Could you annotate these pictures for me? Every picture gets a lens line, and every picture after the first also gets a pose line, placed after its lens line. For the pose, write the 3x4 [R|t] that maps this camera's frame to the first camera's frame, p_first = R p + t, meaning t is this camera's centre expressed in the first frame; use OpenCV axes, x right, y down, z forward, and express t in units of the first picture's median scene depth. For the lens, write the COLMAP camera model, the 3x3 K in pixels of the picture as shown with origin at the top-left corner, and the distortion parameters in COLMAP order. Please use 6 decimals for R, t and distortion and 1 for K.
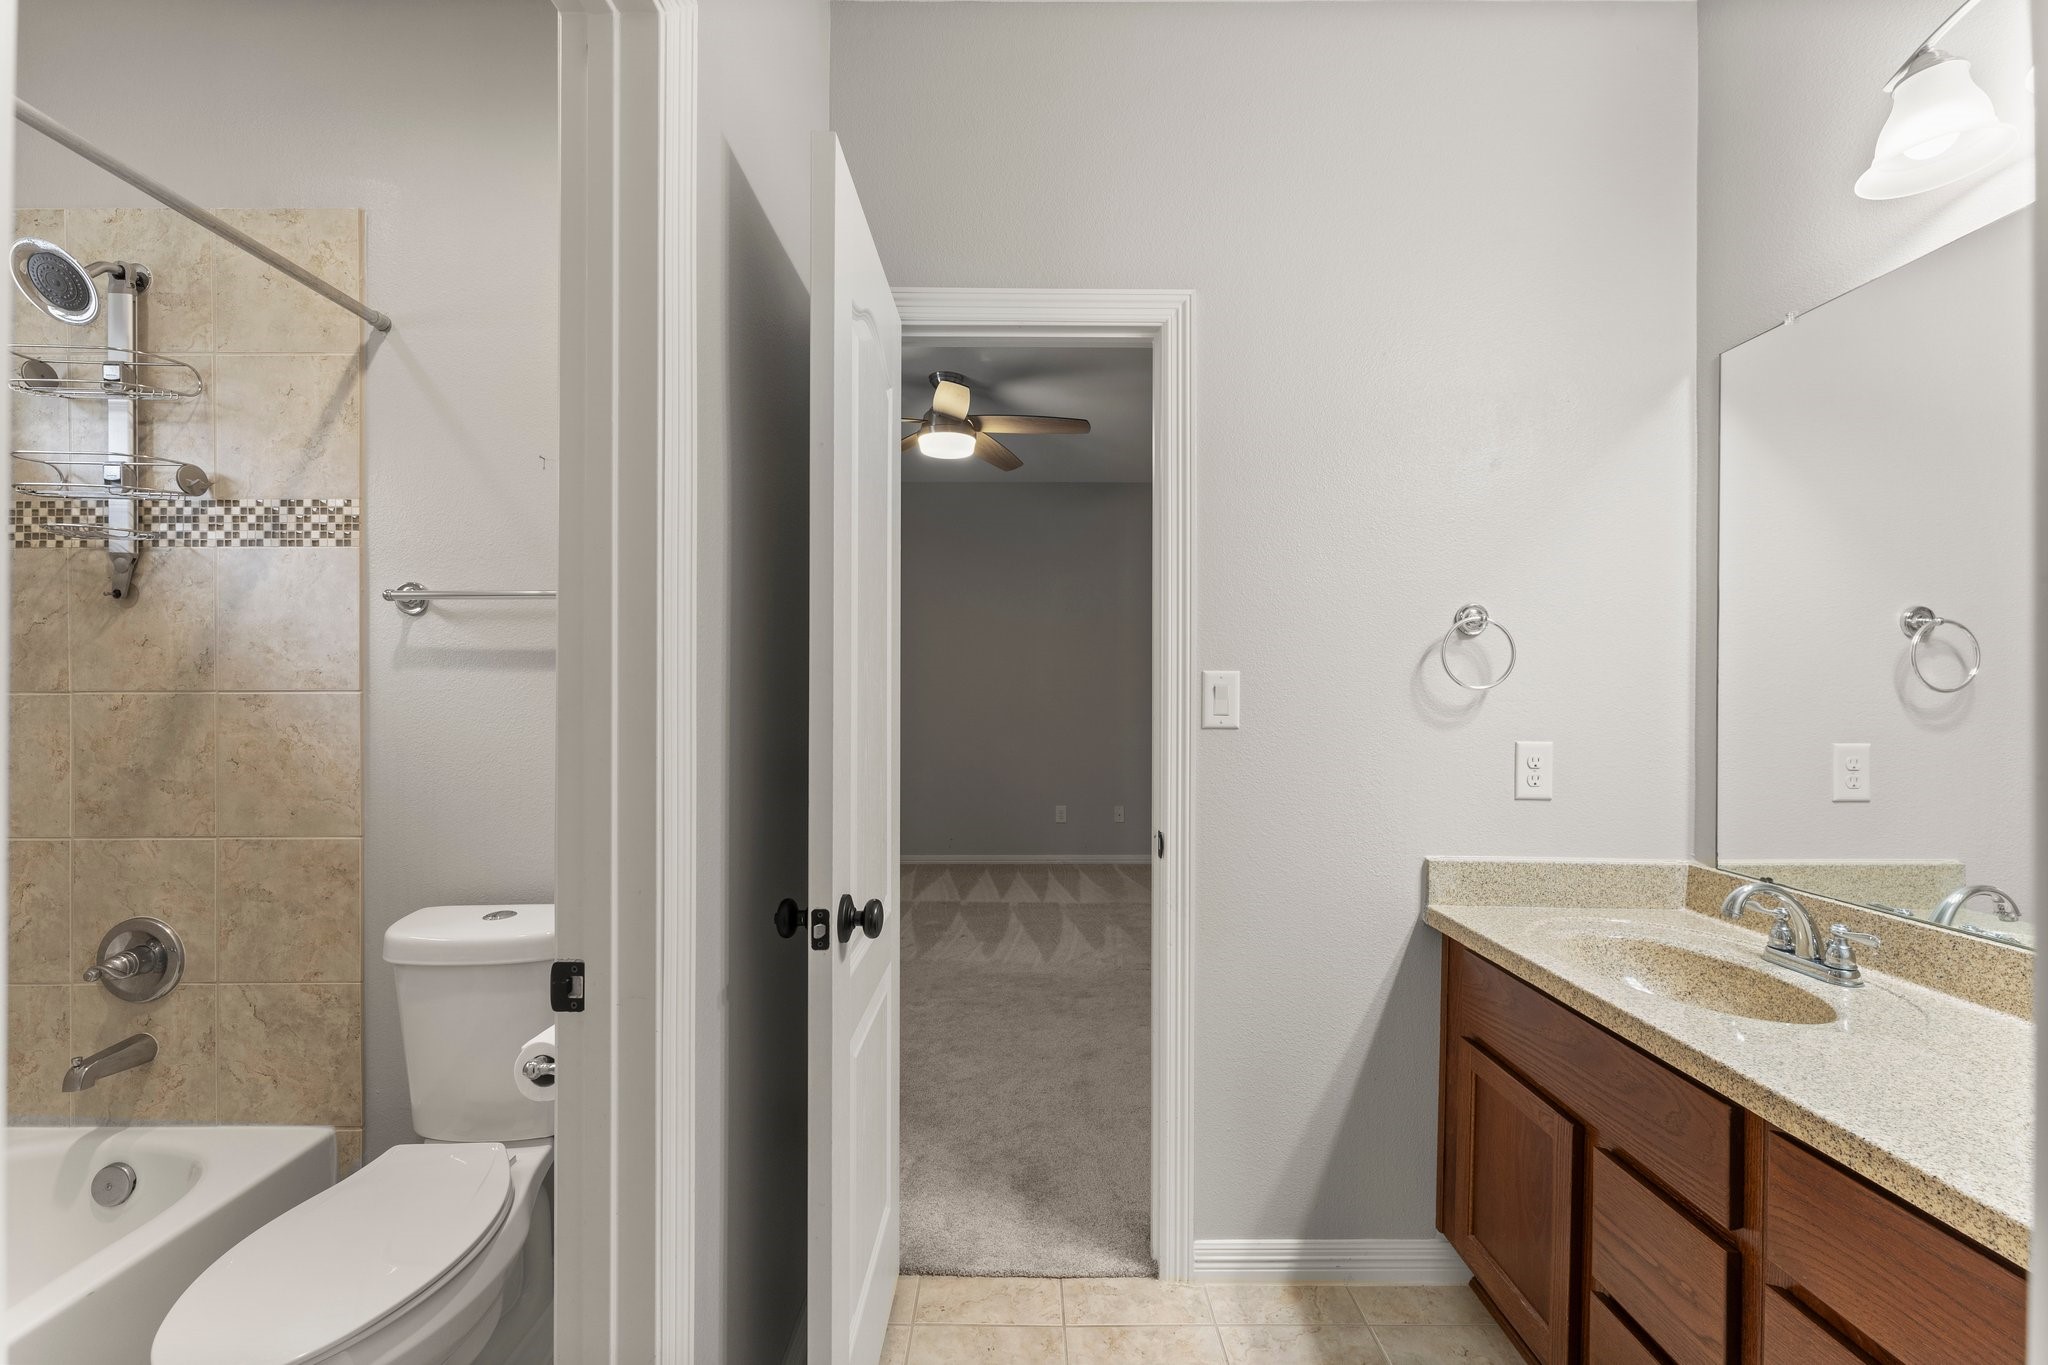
lens RADIAL K [[837.6, 0, 1025.1], [0, 837.6, 689.4], [0, 0, 1]] dist [0.000385, 0.000046]
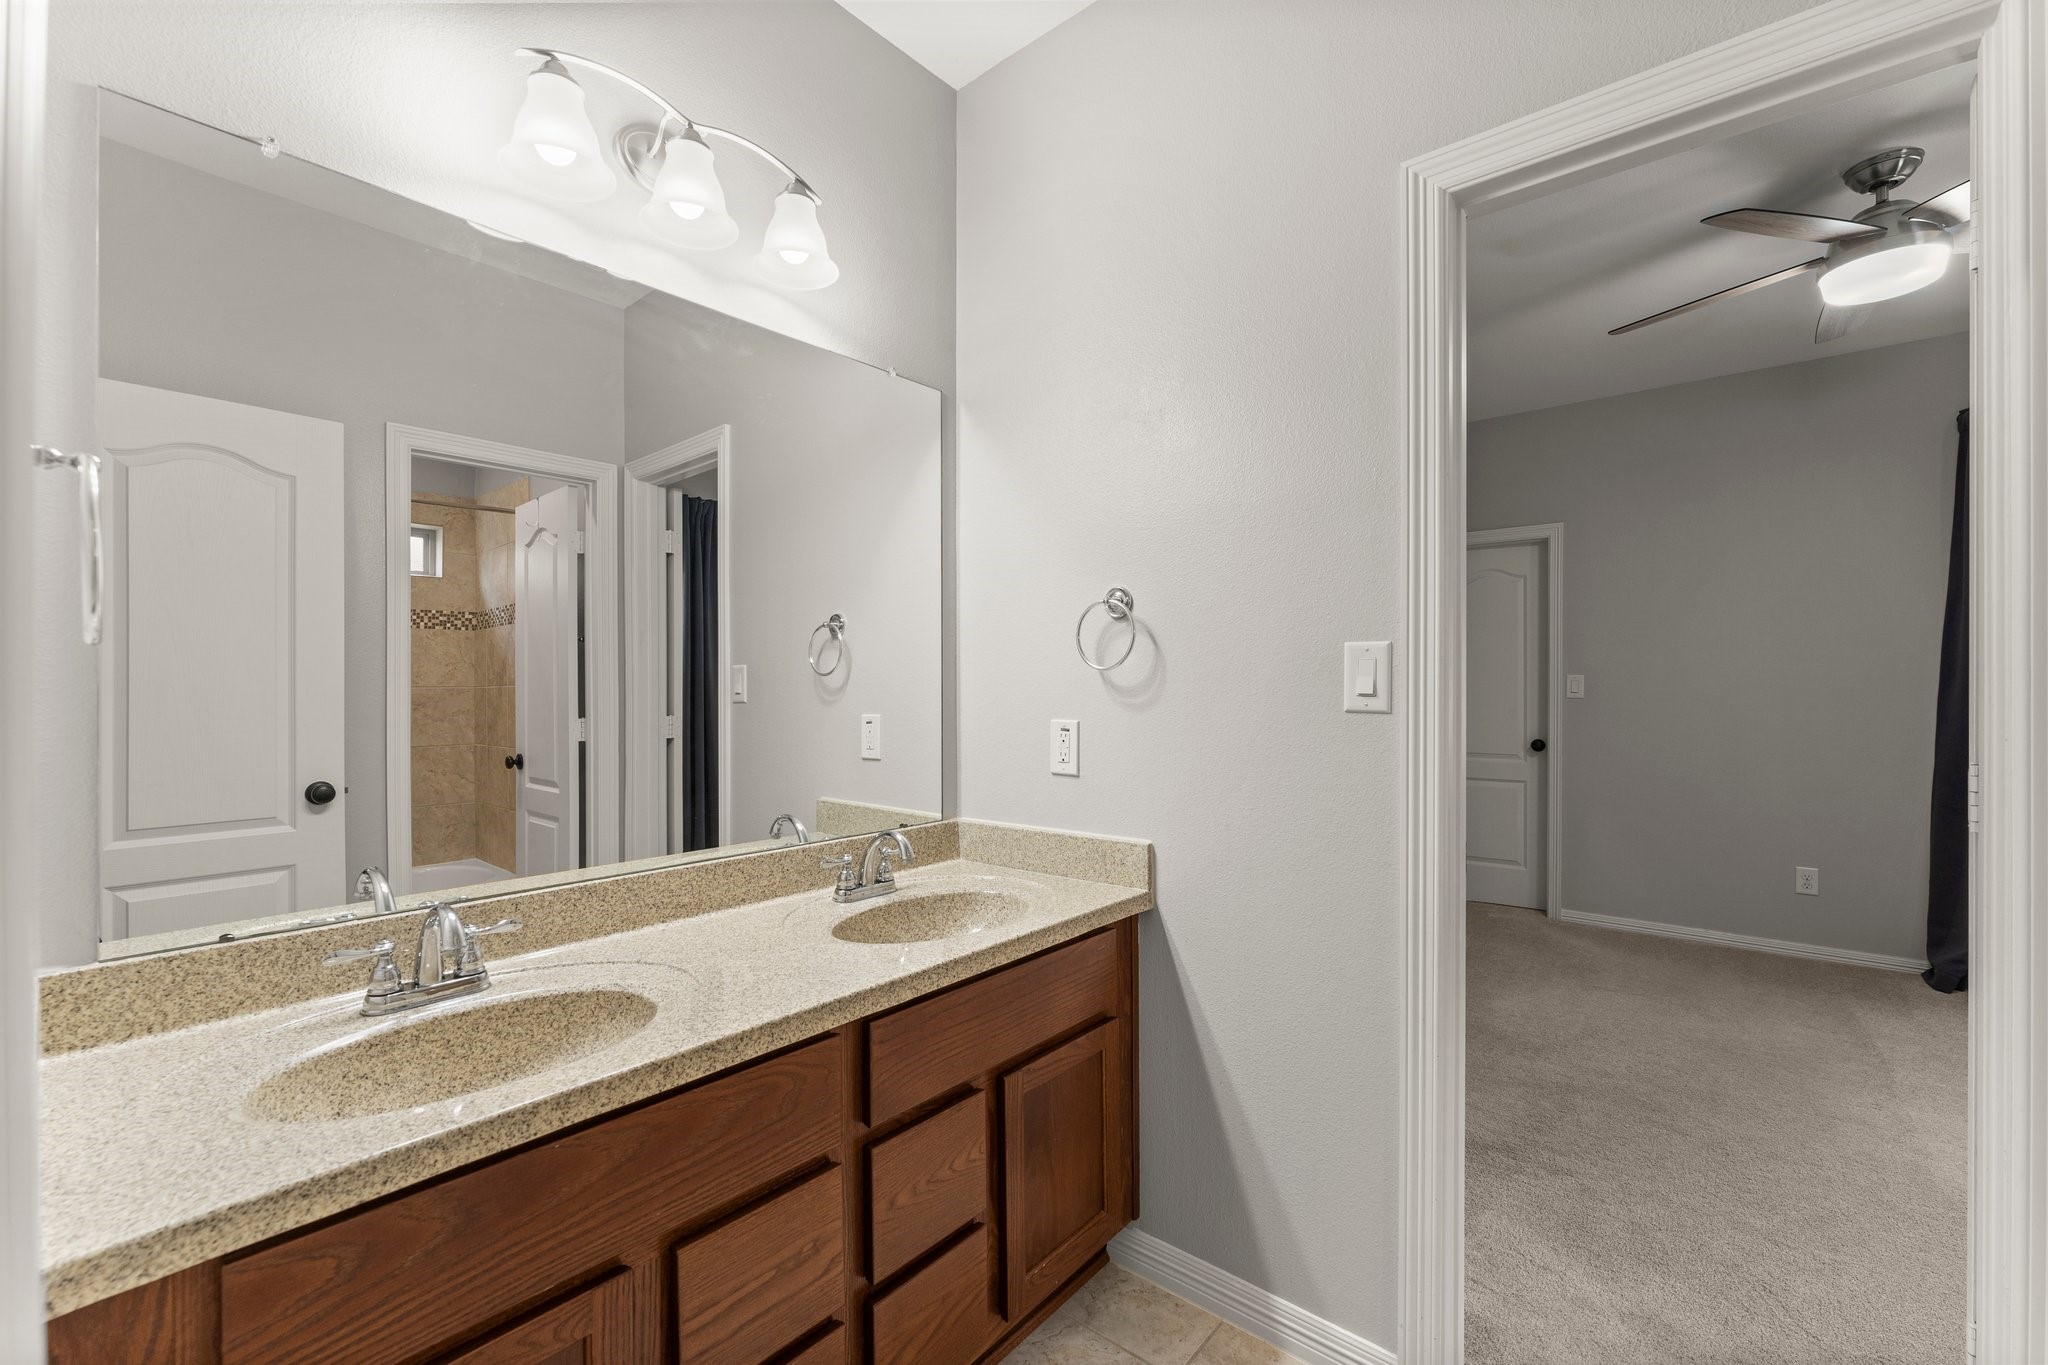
lens RADIAL K [[837.6, 0, 1029.3], [0, 837.6, 684.6], [0, 0, 1]] dist [0.000385, 0.000046]
pose [[-0.757407, -0.002483, 0.652938, -0.067087], [-0.003492, 0.999994, -0.000248, 0.022484], [-0.652934, -0.002468, -0.757411, 1.333589]]
